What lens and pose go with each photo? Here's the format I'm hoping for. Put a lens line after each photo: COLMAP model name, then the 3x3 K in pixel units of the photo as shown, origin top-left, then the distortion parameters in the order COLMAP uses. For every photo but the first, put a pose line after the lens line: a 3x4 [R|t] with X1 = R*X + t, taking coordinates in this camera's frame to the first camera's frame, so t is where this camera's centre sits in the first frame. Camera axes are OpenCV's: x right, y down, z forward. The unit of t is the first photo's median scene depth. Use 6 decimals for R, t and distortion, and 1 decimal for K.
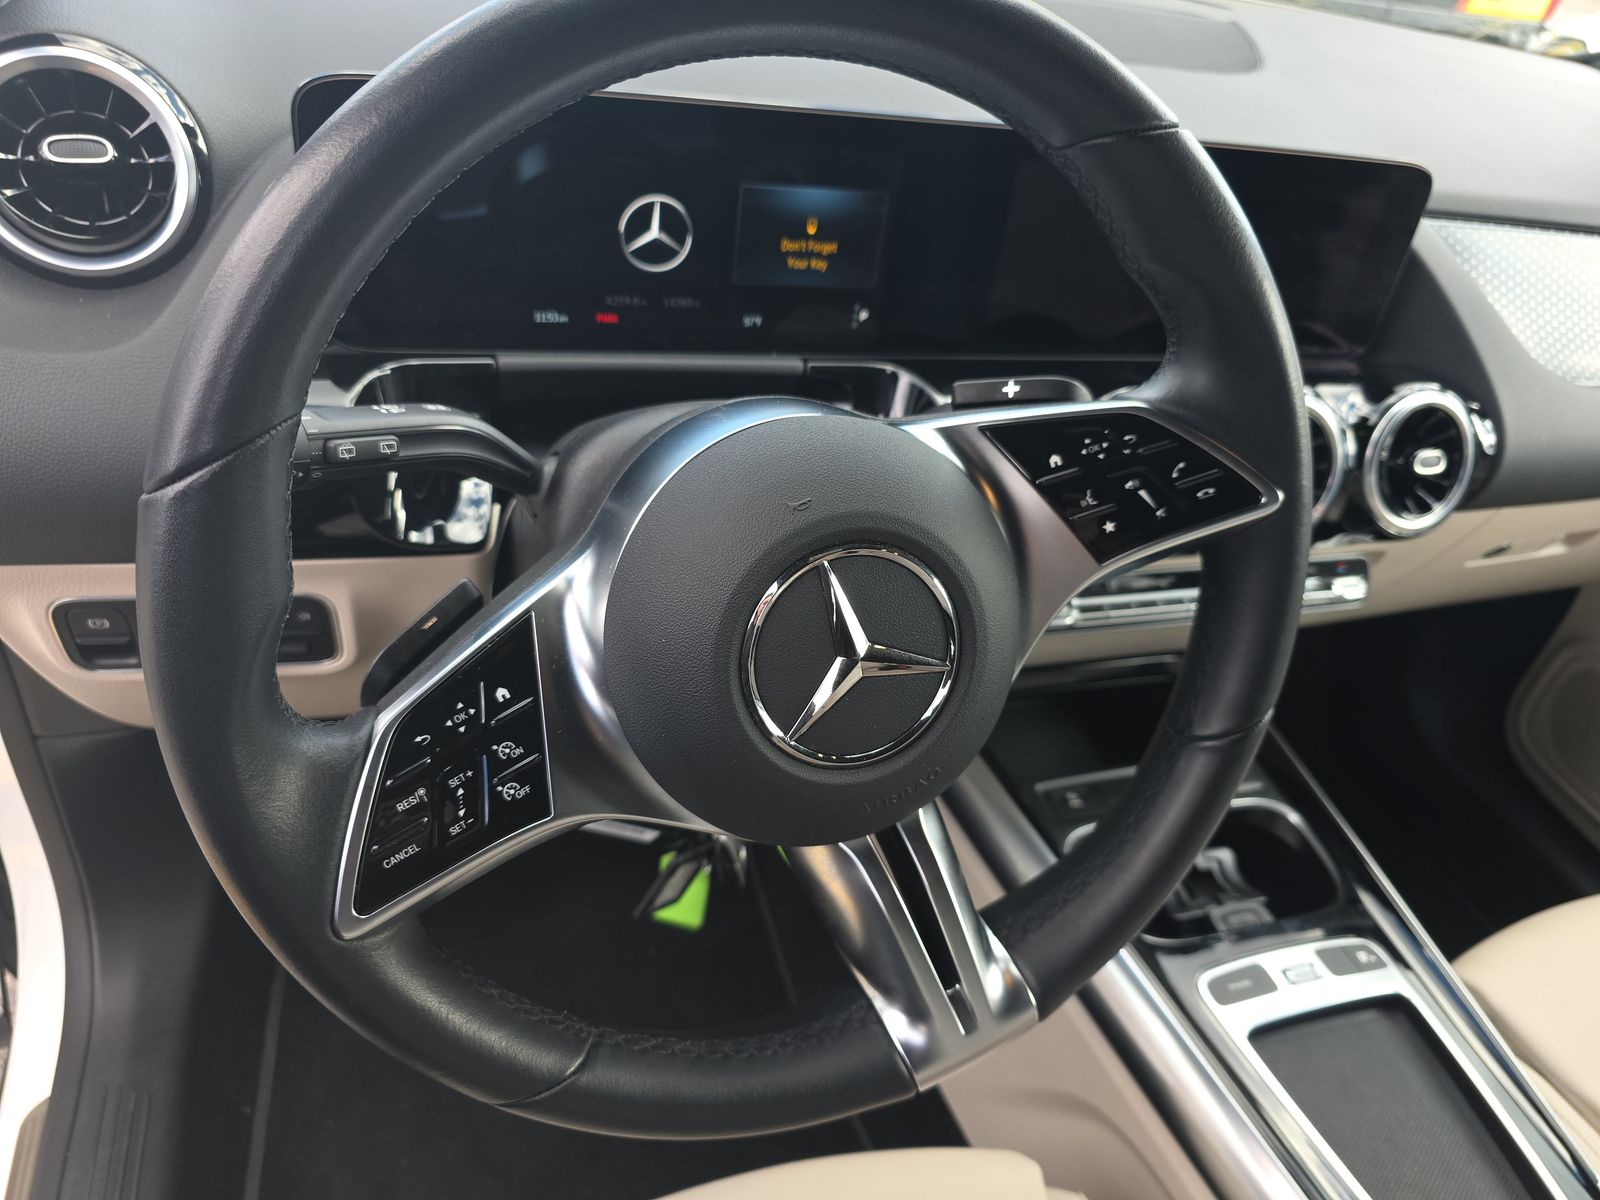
lens RADIAL K [[1109.7, 0, 800.0], [0, 1109.7, 600.0], [0, 0, 1]] dist [0.041722, -0.055676]
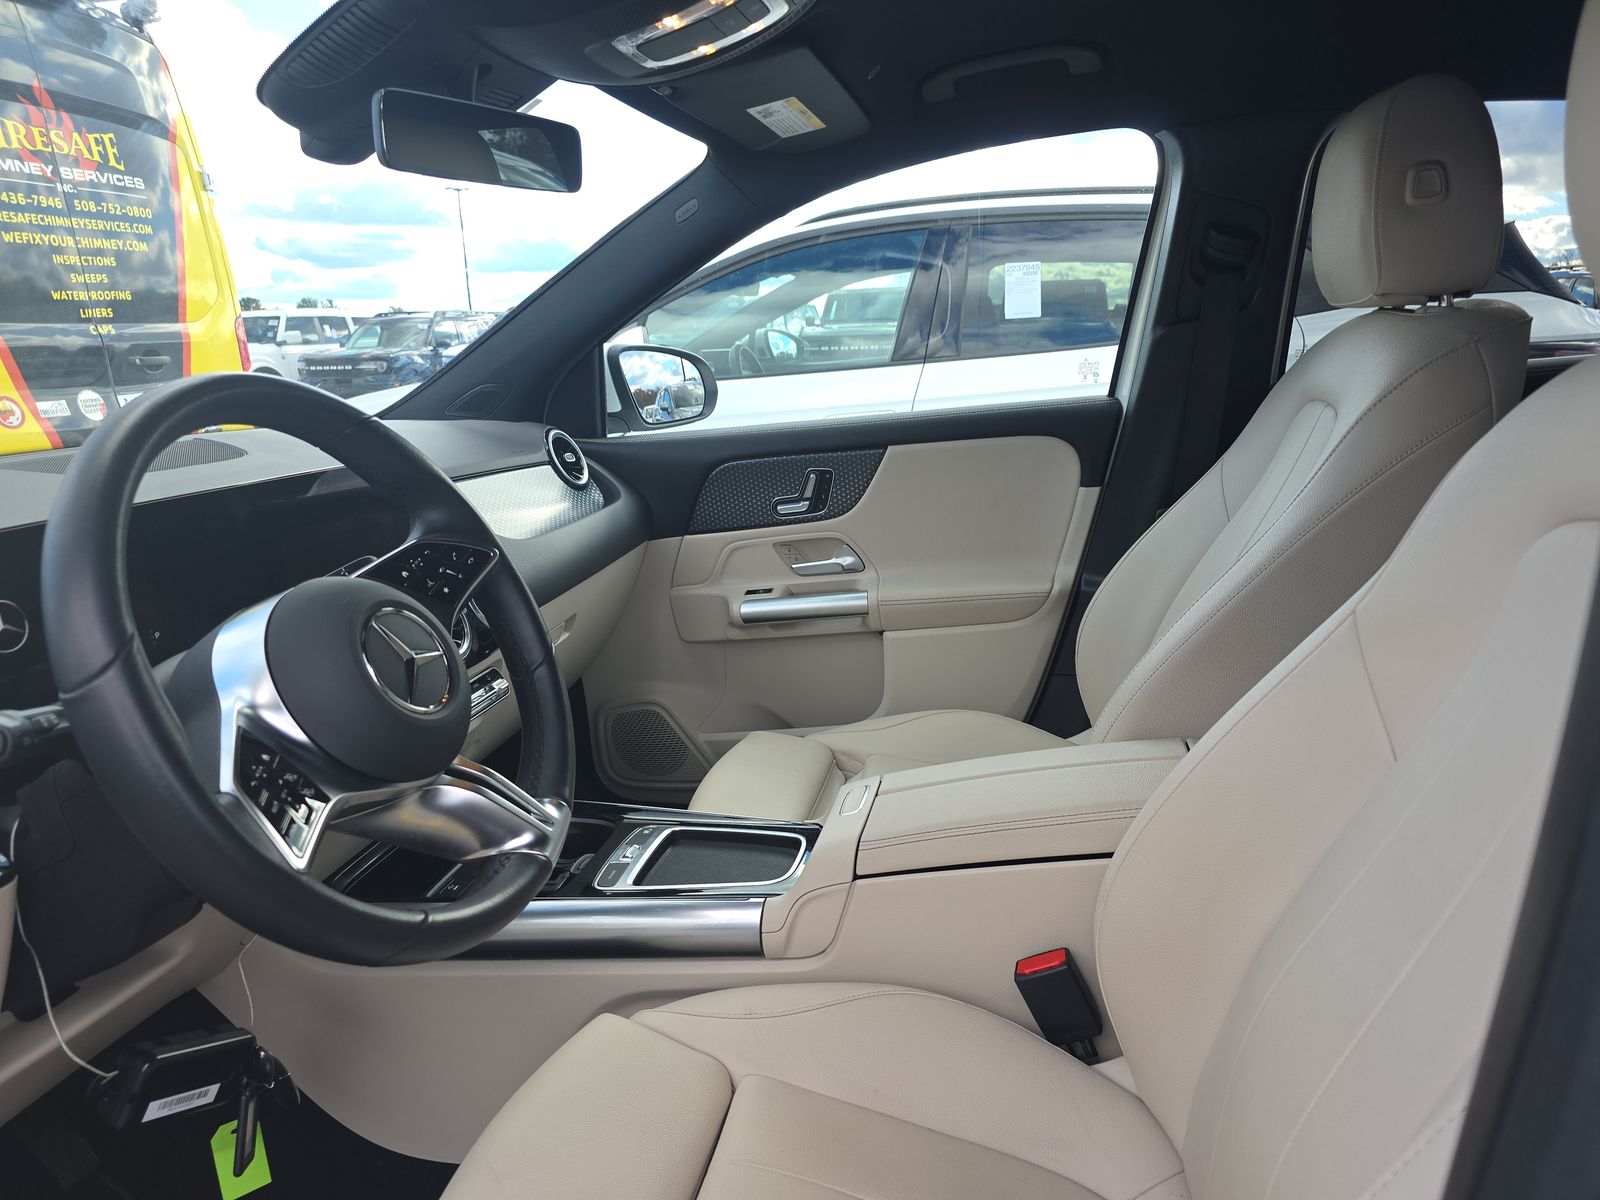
lens RADIAL K [[1059.0, 0, 819.4], [0, 1059.0, 604.9], [0, 0, 1]] dist [0.052510, -0.041706]
pose [[0.470224, -0.383071, 0.795076, -0.820428], [0.630900, 0.775864, 0.000687, 0.328488], [-0.617134, 0.501291, 0.606510, -0.504378]]
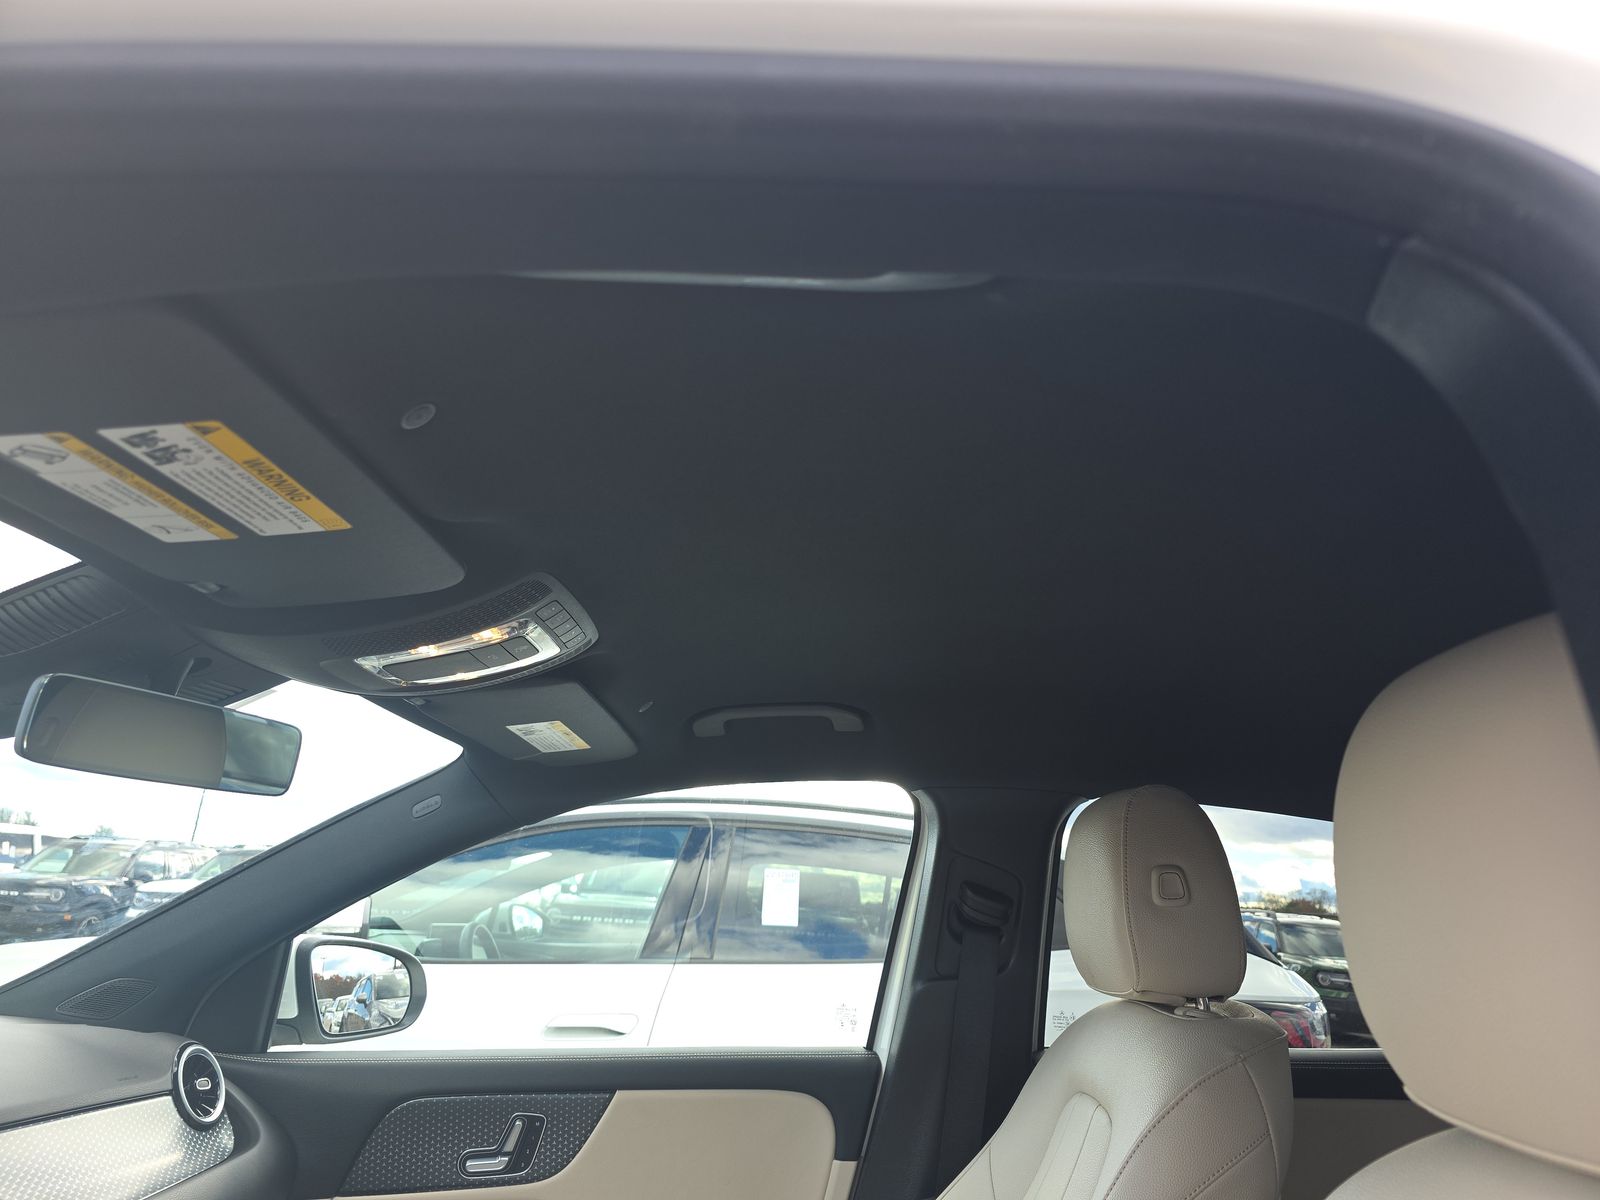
lens RADIAL K [[1059.0, 0, 819.4], [0, 1059.0, 604.9], [0, 0, 1]] dist [0.052510, -0.041706]
pose [[0.285675, 0.129310, 0.949562, -0.569040], [0.585529, 0.760846, -0.279767, 0.196681], [-0.758647, 0.635919, 0.141640, -0.502951]]
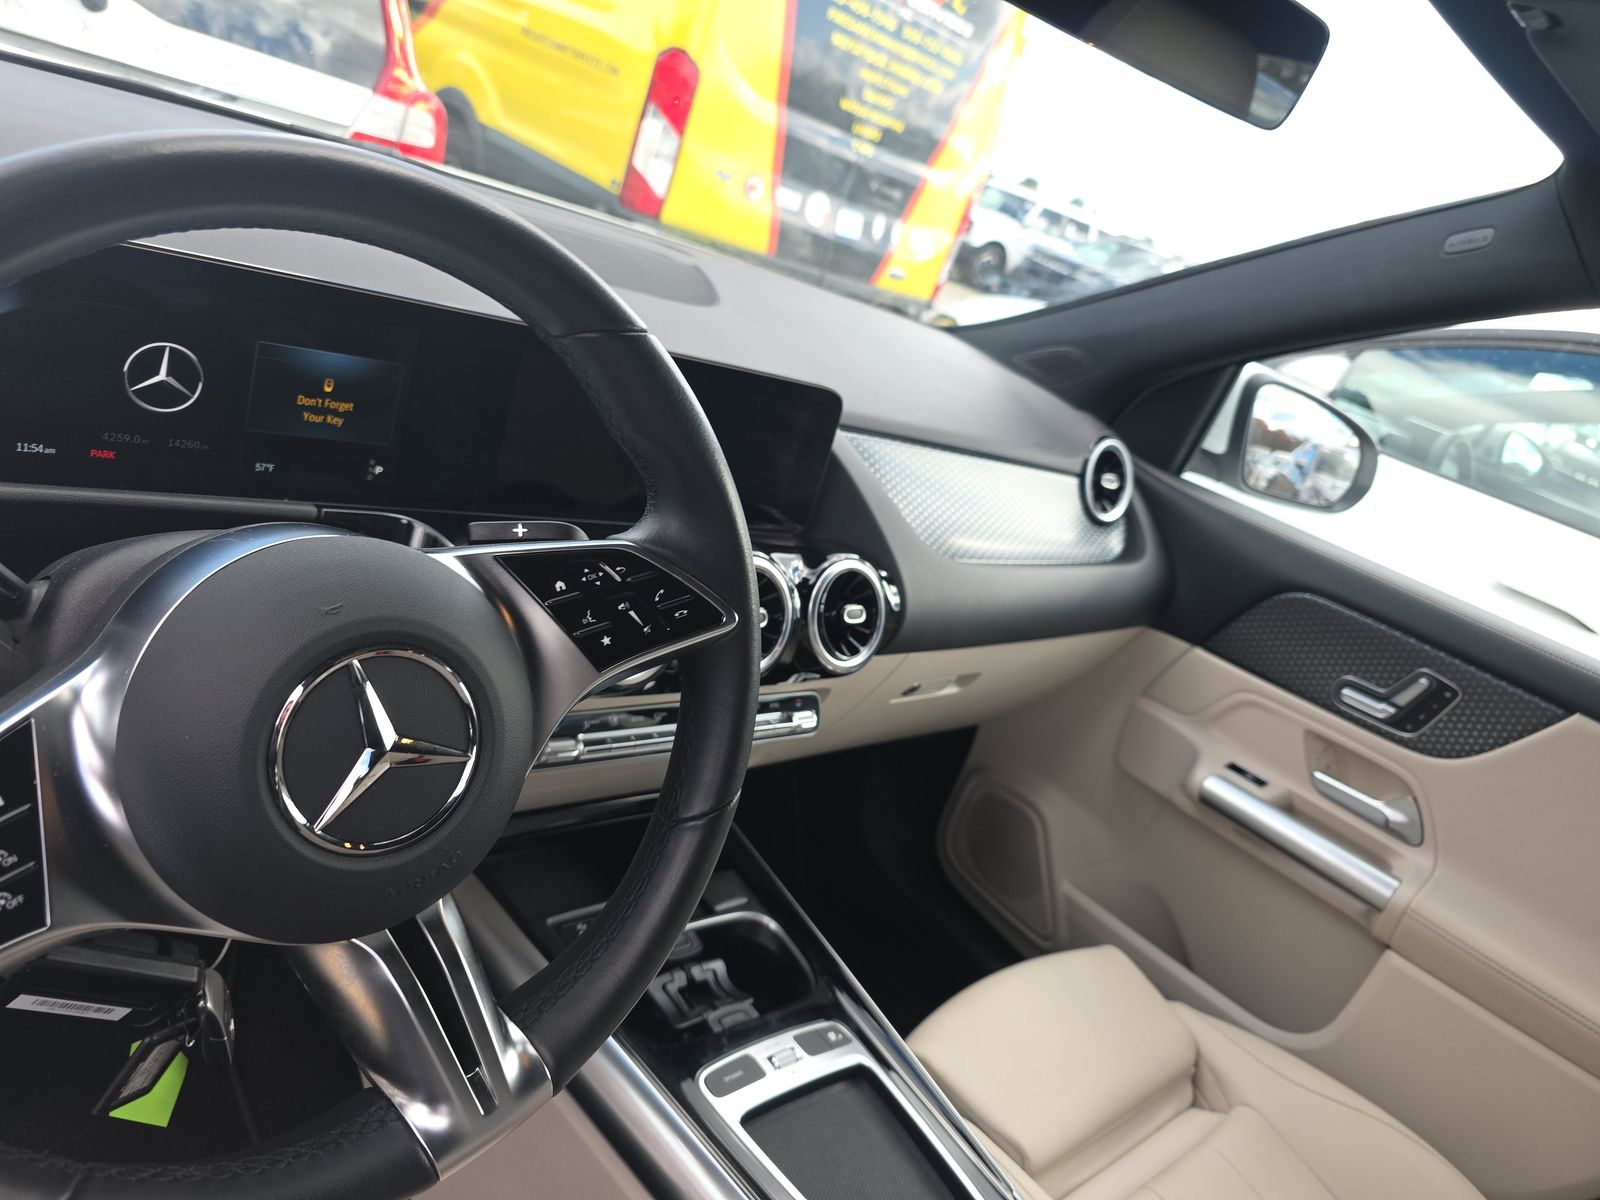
lens RADIAL K [[1091.9, 0, 791.7], [0, 1091.9, 573.3], [0, 0, 1]] dist [0.044076, -0.040090]
pose [[0.907607, 0.019951, 0.419347, -0.031197], [0.059221, 0.982798, -0.174931, 0.069042], [-0.415624, 0.183603, 0.890812, -0.125790]]
